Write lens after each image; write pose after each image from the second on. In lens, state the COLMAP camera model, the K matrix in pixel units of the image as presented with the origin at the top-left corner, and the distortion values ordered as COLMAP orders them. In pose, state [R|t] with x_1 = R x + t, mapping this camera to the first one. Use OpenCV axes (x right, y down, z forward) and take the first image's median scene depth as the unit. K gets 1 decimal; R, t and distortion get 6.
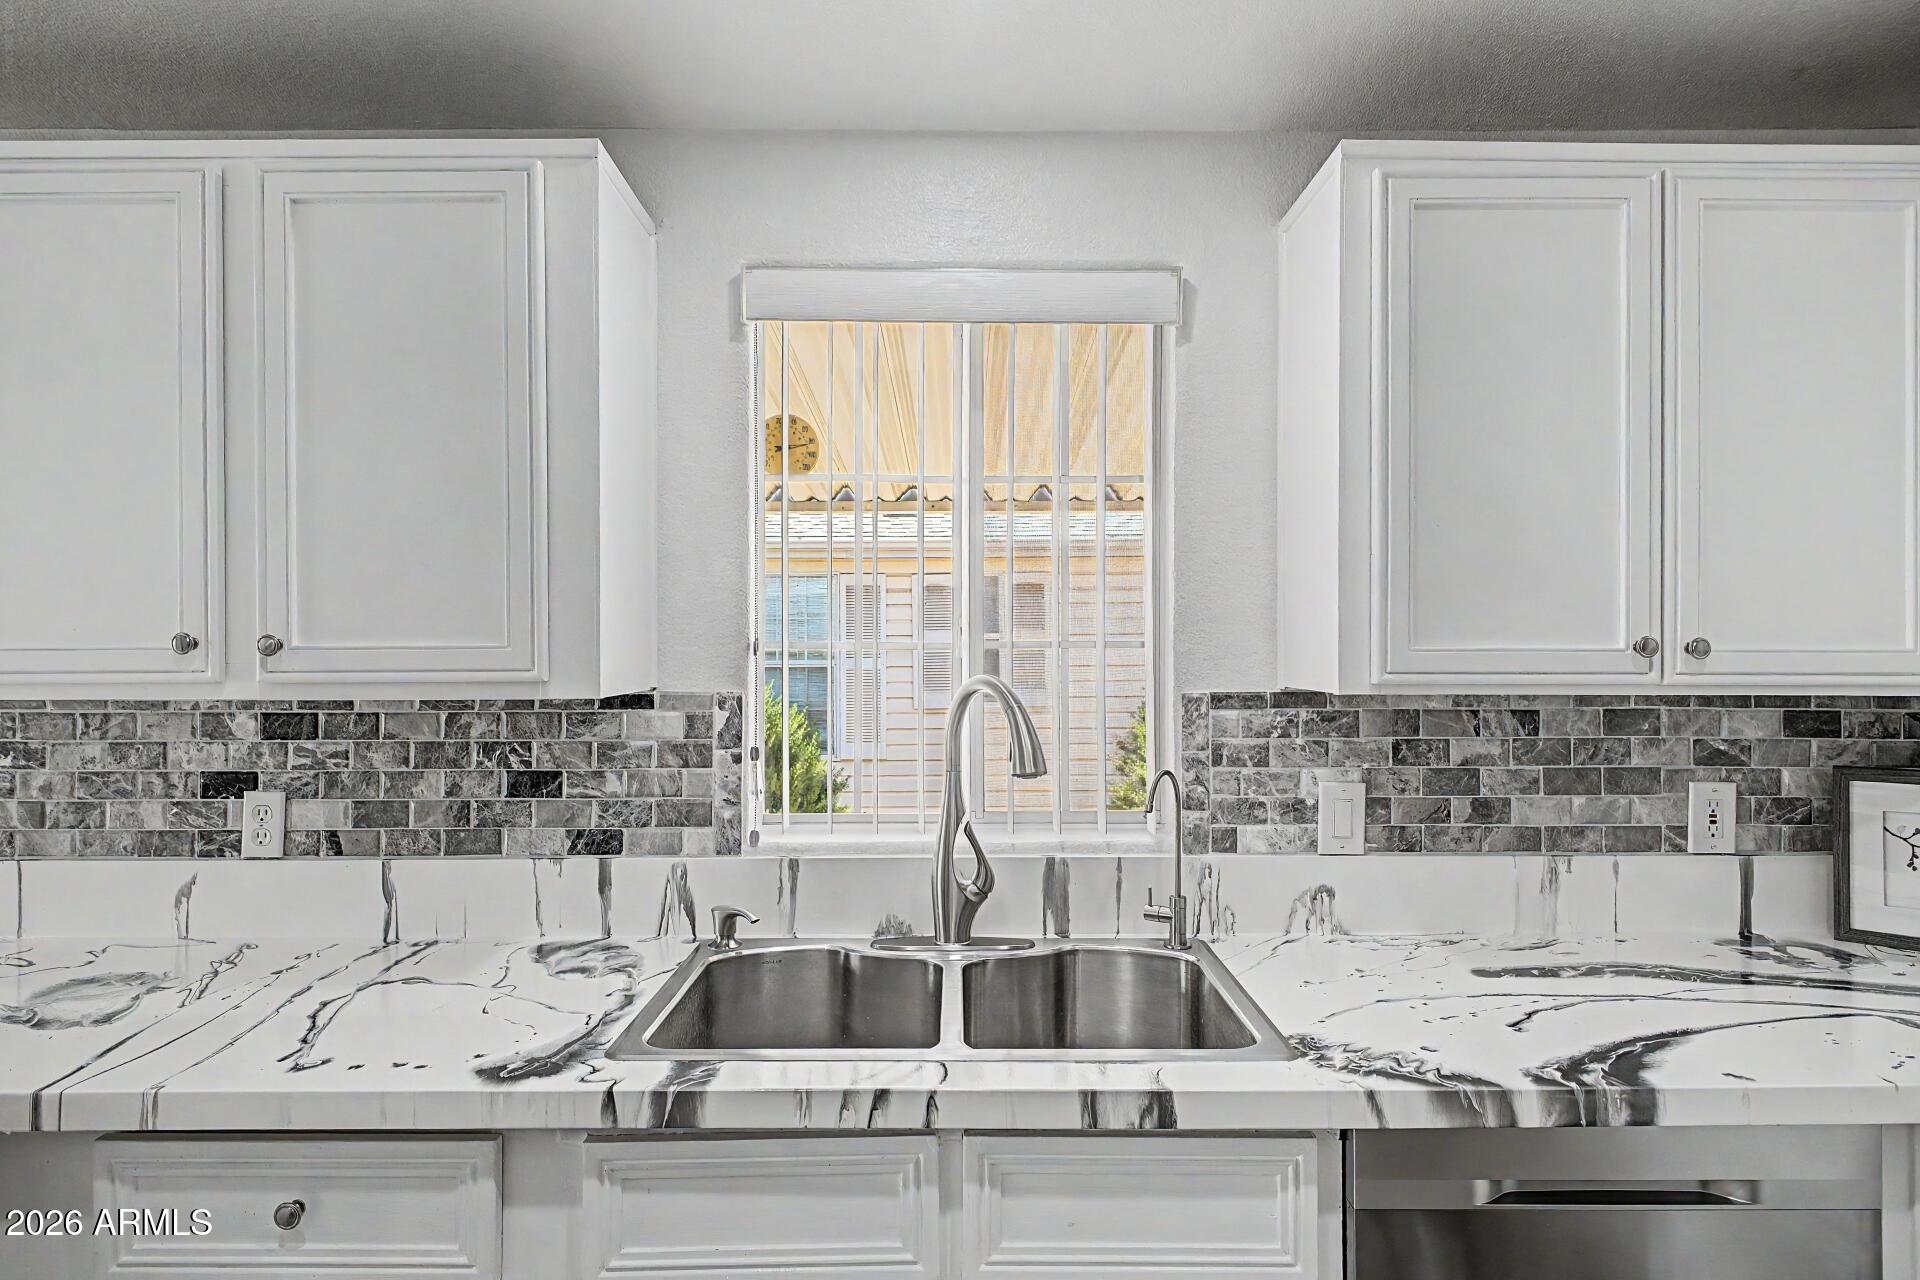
lens RADIAL K [[1136.0, 0, 955.0], [0, 1136.0, 639.7], [0, 0, 1]] dist [0.020377, -0.003228]
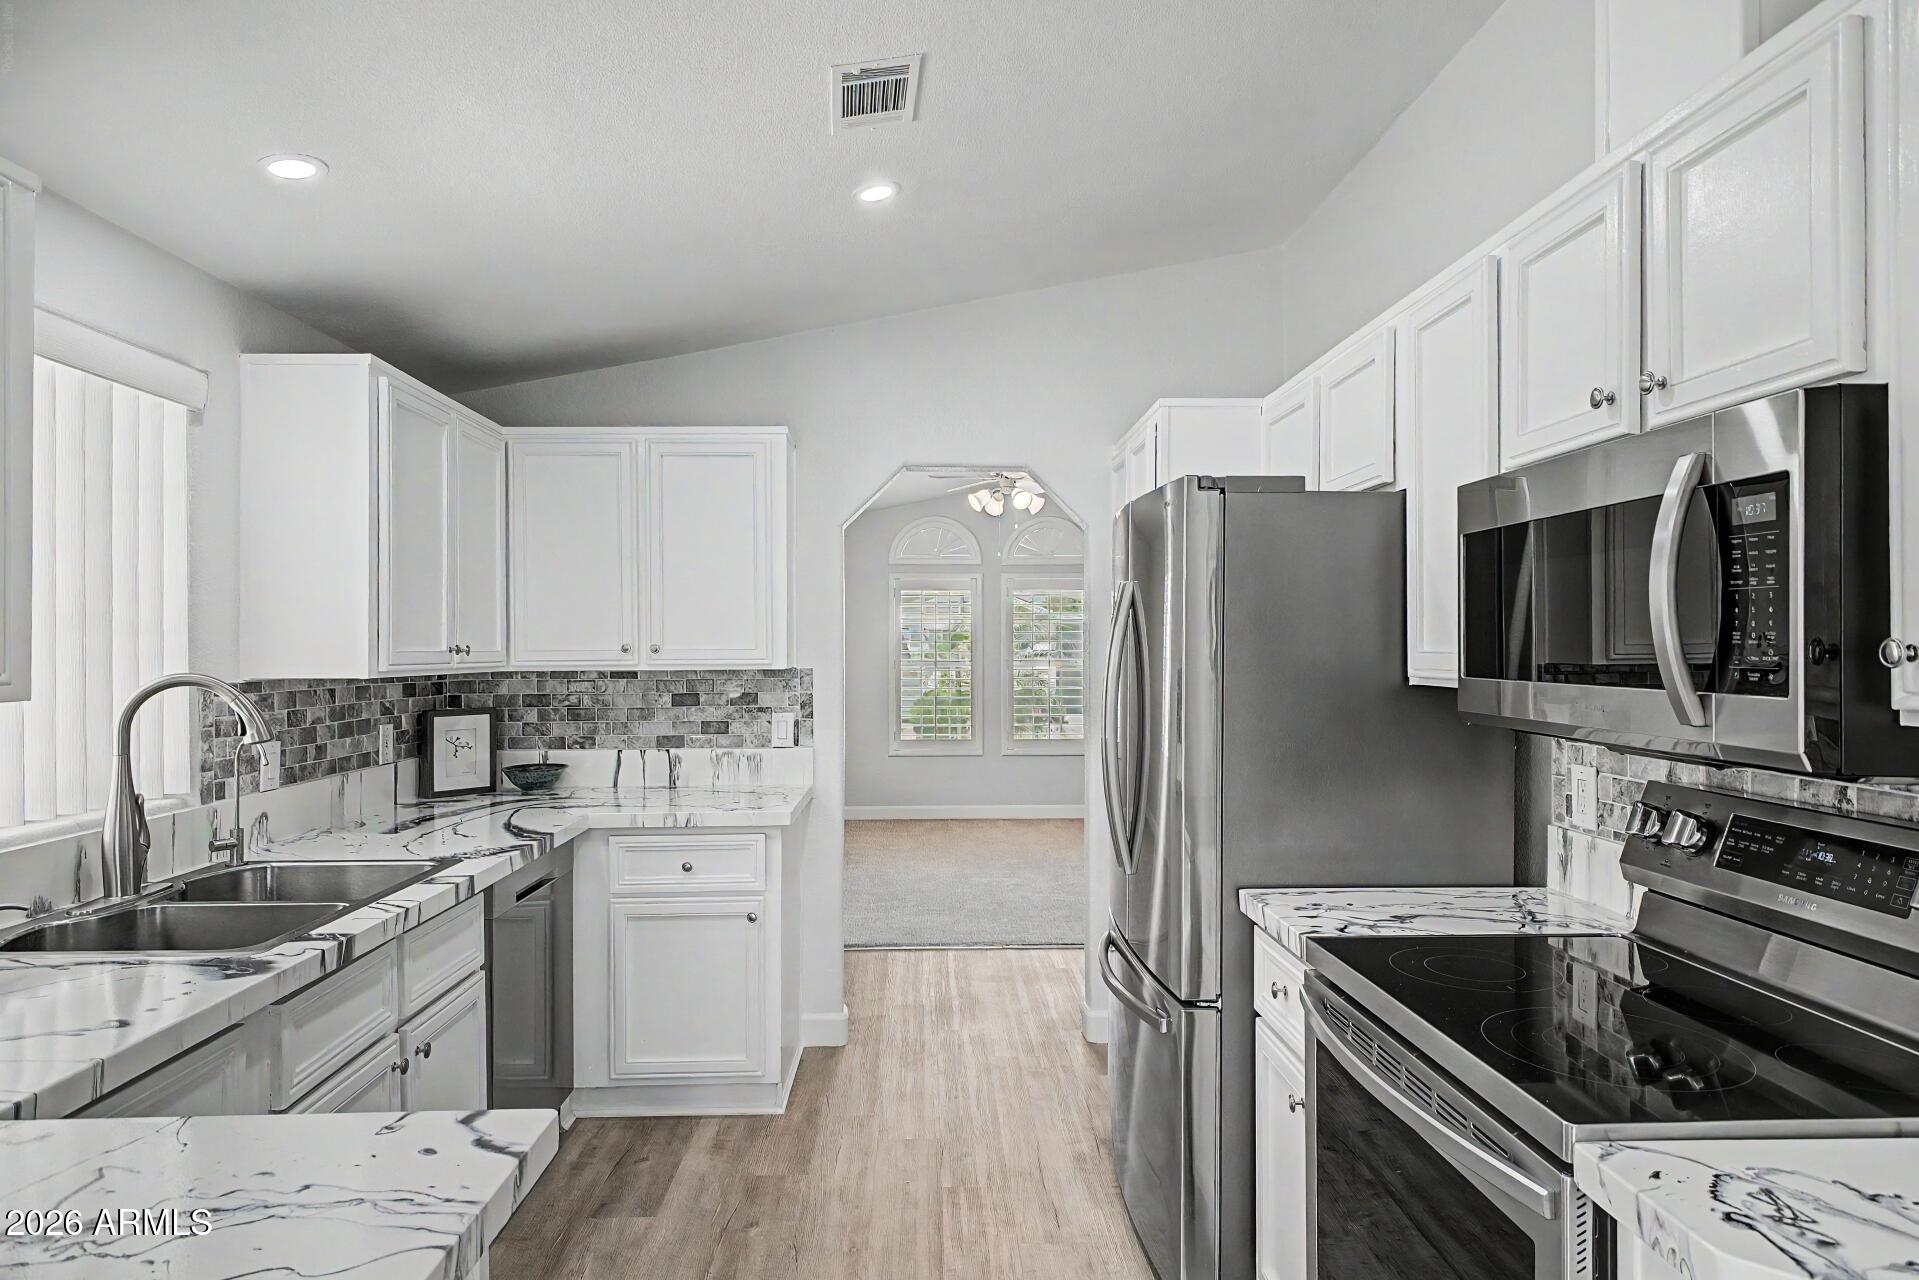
lens RADIAL K [[1135.4, 0, 954.5], [0, 1135.4, 639.7], [0, 0, 1]] dist [0.020377, -0.003228]
pose [[-0.030327, 0.006709, 0.999518, -1.186288], [-0.000514, 0.999977, -0.006728, 0.001179], [-0.999540, -0.000718, -0.030323, 0.148555]]
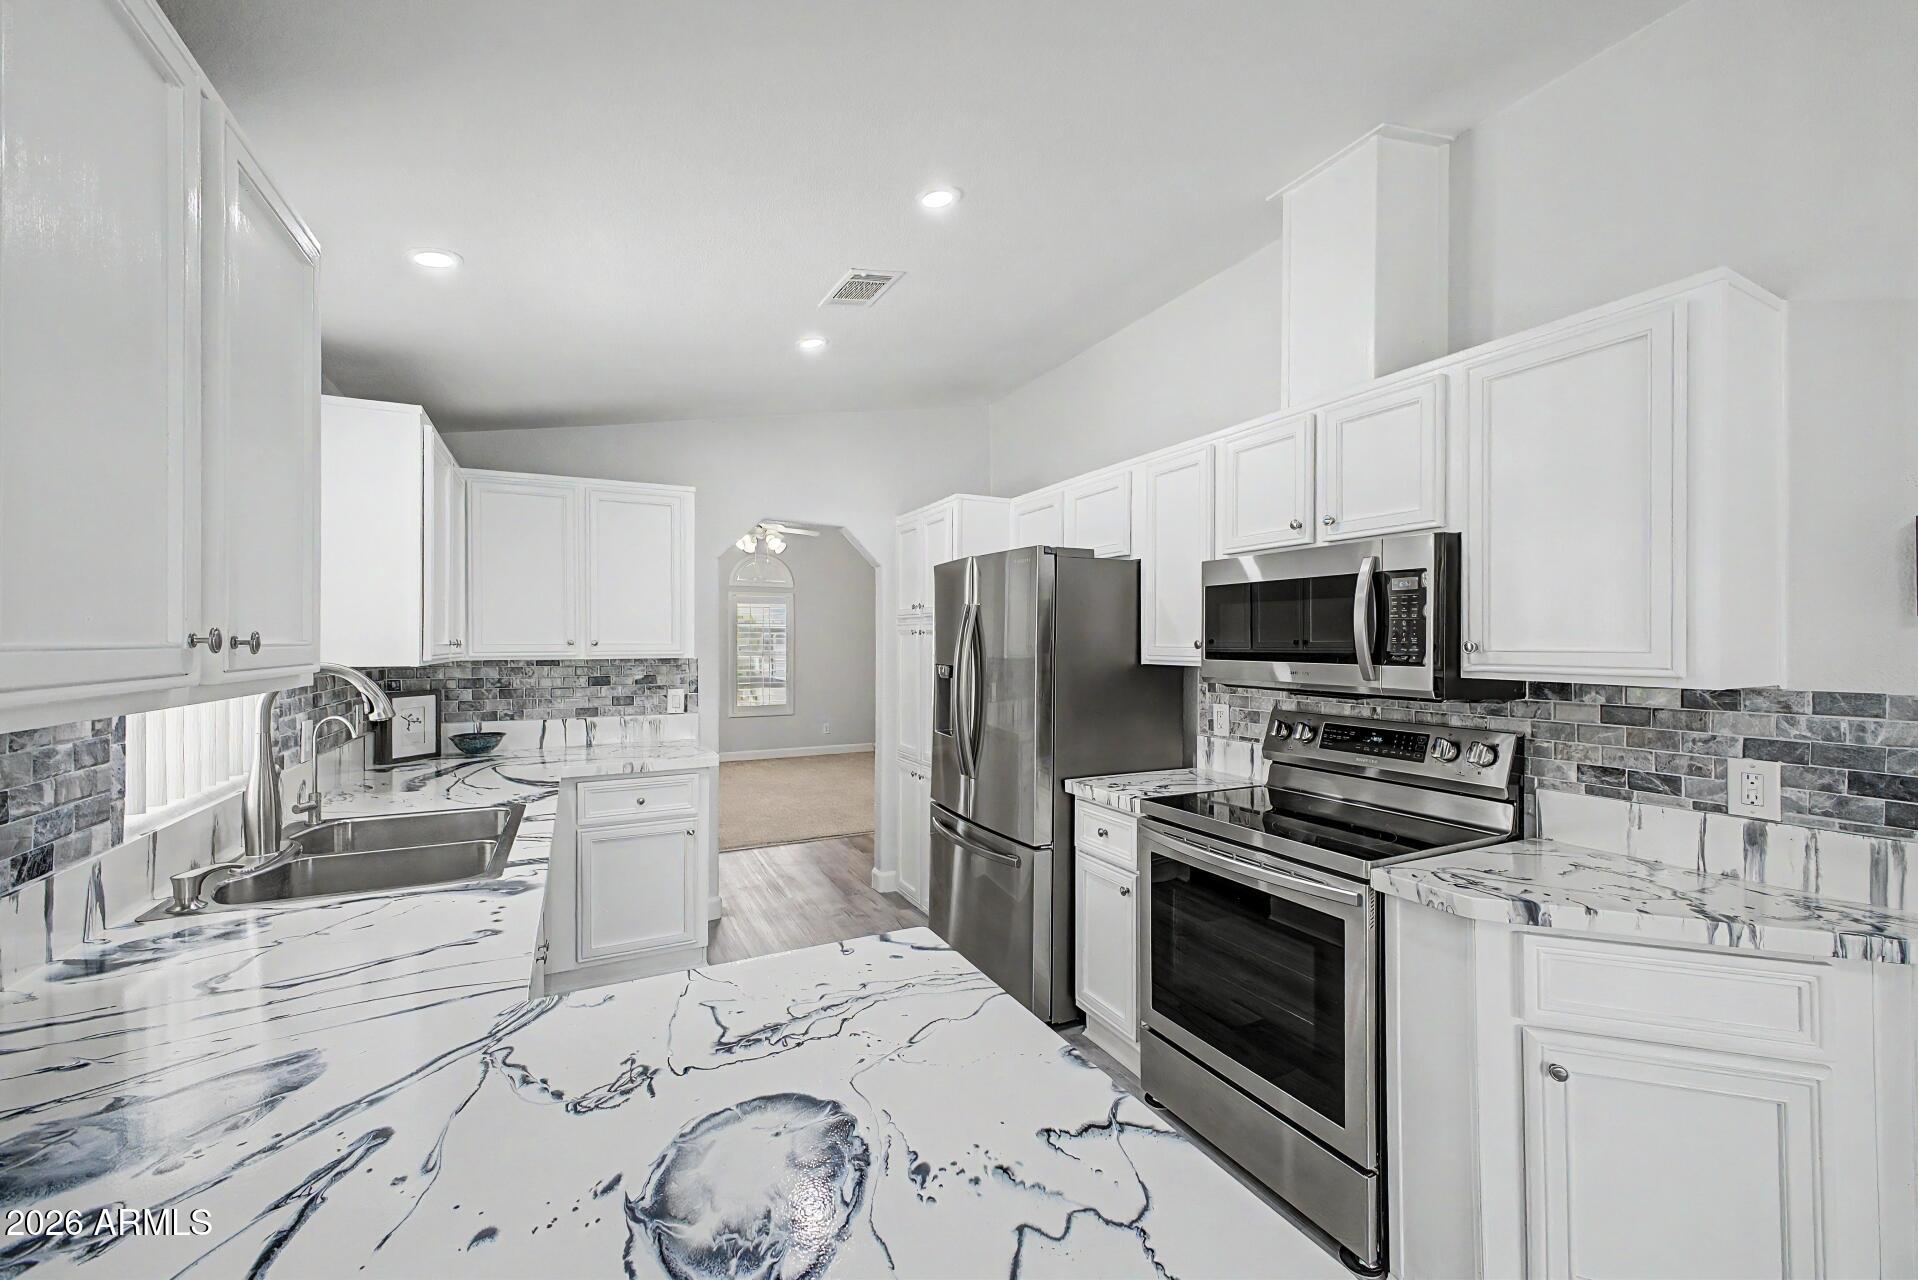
lens RADIAL K [[751.9, 0, 959.9], [0, 751.9, 639.0], [0, 0, 1]] dist [0.016570, -0.000069]
pose [[-0.449132, 0.005386, 0.893449, -1.165960], [-0.004735, 0.999953, -0.008408, 0.004752], [-0.893453, -0.008007, -0.449085, 0.624392]]
